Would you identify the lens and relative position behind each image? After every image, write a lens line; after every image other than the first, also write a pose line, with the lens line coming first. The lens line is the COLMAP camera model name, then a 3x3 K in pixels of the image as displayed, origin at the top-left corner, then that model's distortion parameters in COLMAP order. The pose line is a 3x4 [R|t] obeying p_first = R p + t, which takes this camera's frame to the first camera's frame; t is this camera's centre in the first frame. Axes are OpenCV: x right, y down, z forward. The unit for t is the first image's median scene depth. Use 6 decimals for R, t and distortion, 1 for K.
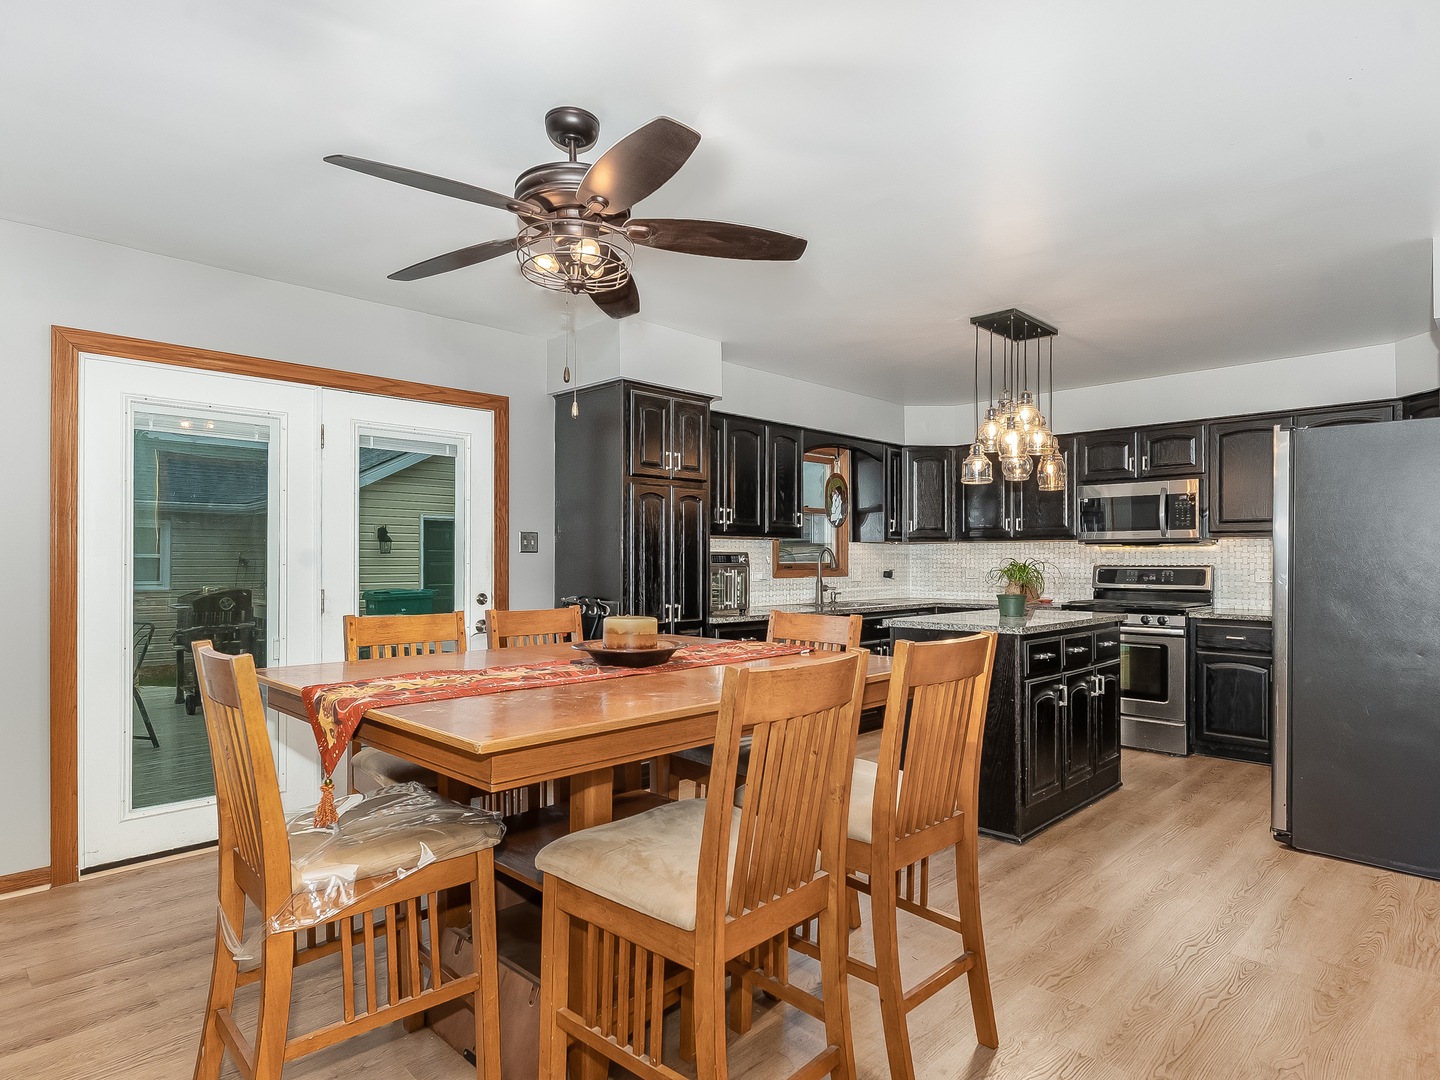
lens RADIAL K [[806.4, 0, 723.1], [0, 806.4, 559.0], [0, 0, 1]] dist [0.000890, 0.000803]
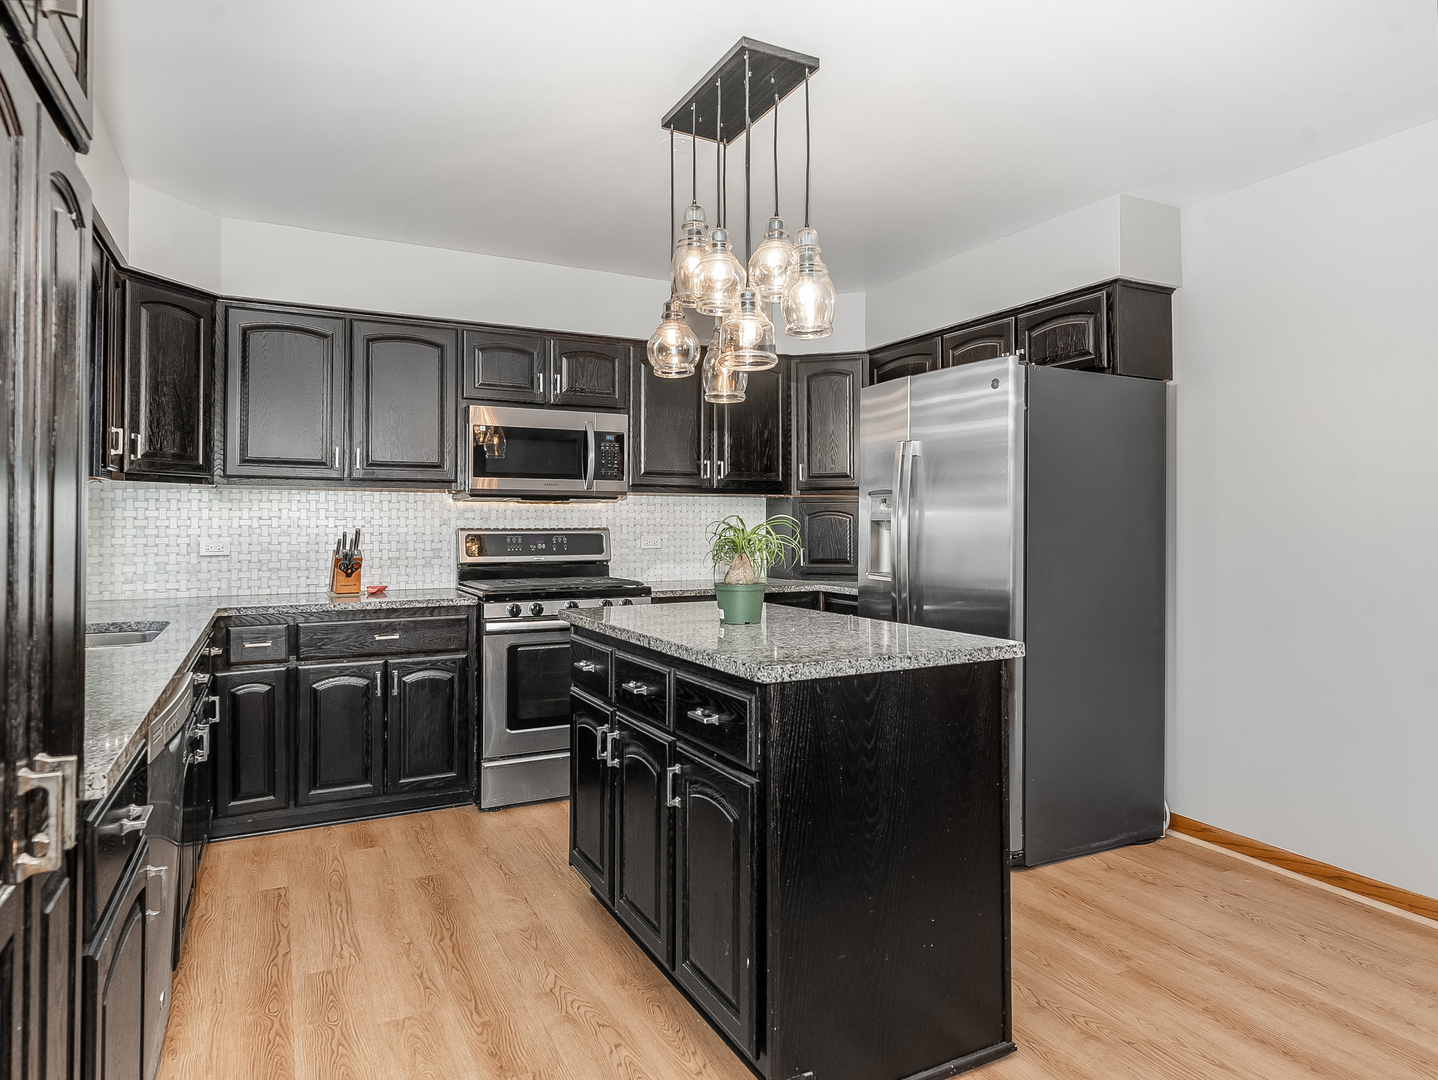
lens RADIAL K [[850.6, 0, 719.6], [0, 850.6, 525.2], [0, 0, 1]] dist [0.000757, 0.003952]
pose [[0.331563, -0.000996, 0.943432, -0.143799], [-0.000295, 0.999999, 0.001160, 0.004168], [-0.943433, -0.000663, 0.331563, 0.648740]]
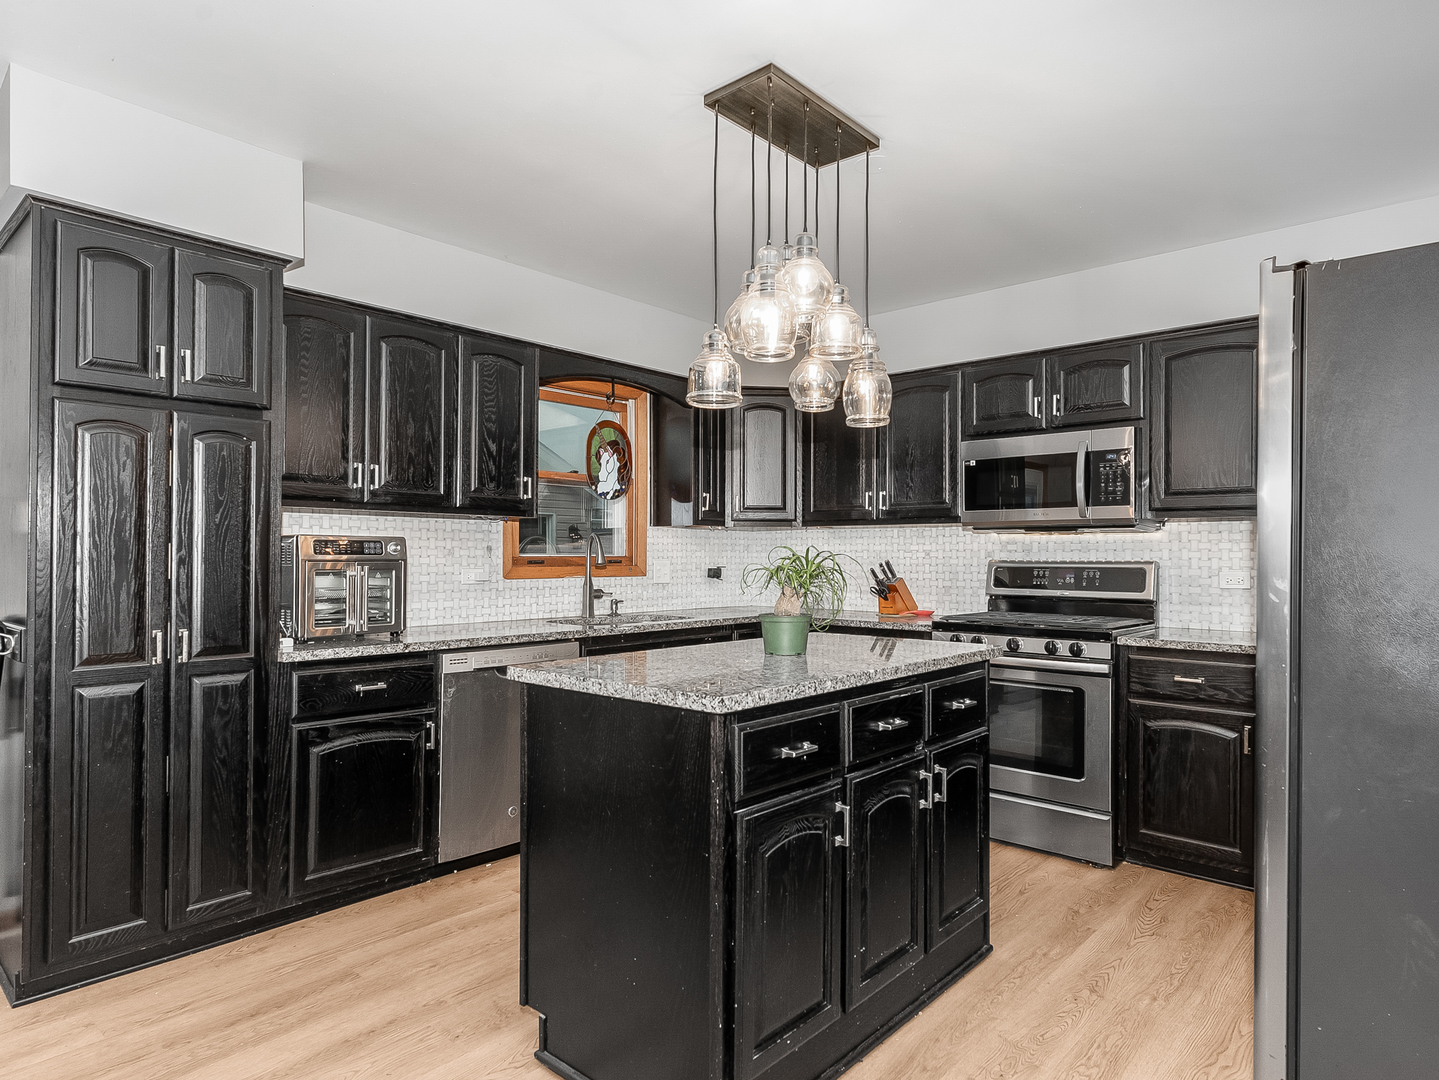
lens RADIAL K [[851.2, 0, 716.9], [0, 851.2, 551.7], [0, 0, 1]] dist [0.000757, 0.003952]
pose [[0.998672, 0.004022, 0.051358, 0.222982], [-0.003880, 0.999988, -0.002882, 0.003150], [-0.051369, 0.002679, 0.998676, 0.340368]]
